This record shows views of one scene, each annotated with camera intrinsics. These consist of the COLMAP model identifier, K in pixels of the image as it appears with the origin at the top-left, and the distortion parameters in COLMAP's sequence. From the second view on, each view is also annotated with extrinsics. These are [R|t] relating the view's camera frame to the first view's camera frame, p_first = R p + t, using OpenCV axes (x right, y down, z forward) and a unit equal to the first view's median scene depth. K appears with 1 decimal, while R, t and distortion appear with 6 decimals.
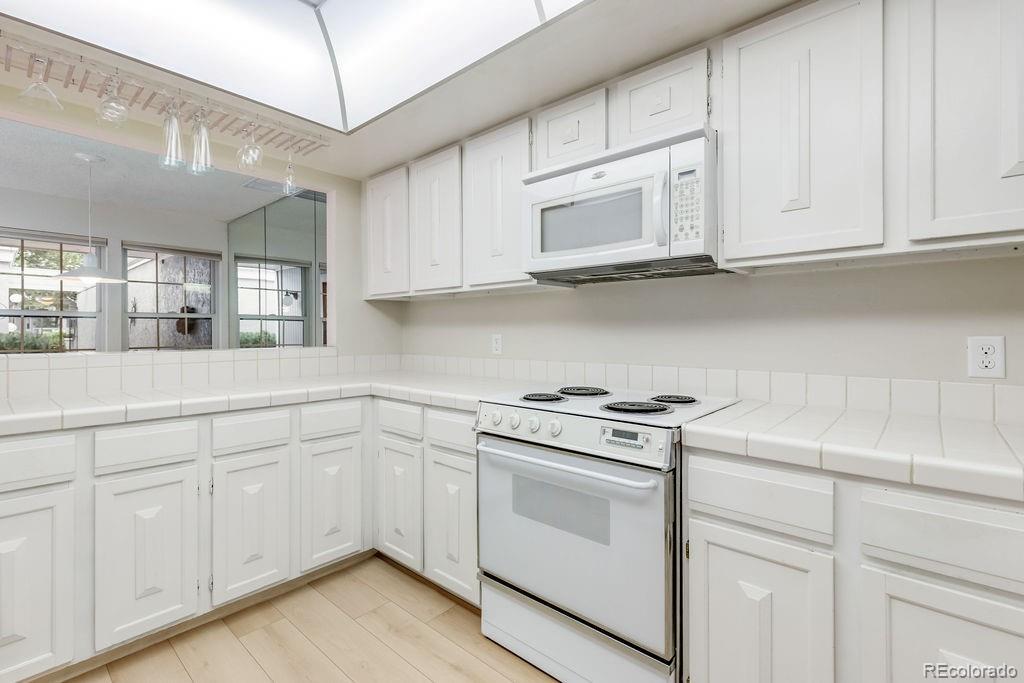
lens RADIAL K [[463.3, 0, 517.7], [0, 463.3, 333.5], [0, 0, 1]] dist [0.005252, -0.001228]
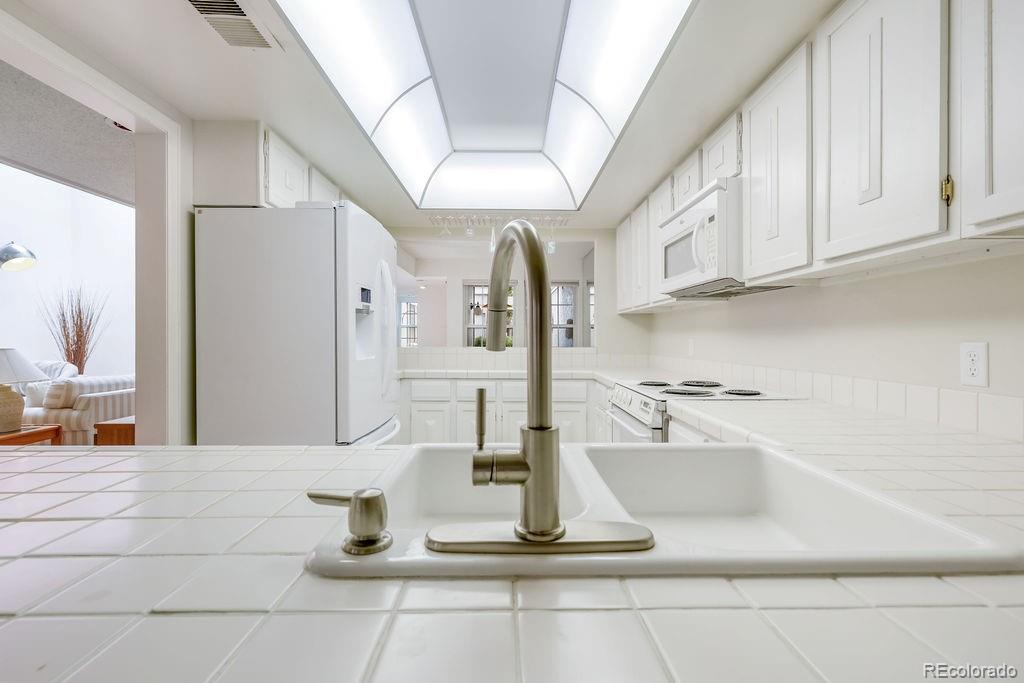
lens RADIAL K [[463.3, 0, 509.2], [0, 463.3, 339.5], [0, 0, 1]] dist [0.005252, -0.001228]
pose [[0.661344, 0.007226, -0.750048, 0.729388], [-0.007433, 0.999968, 0.003080, 0.002415], [0.750046, 0.003538, 0.661376, -0.229664]]
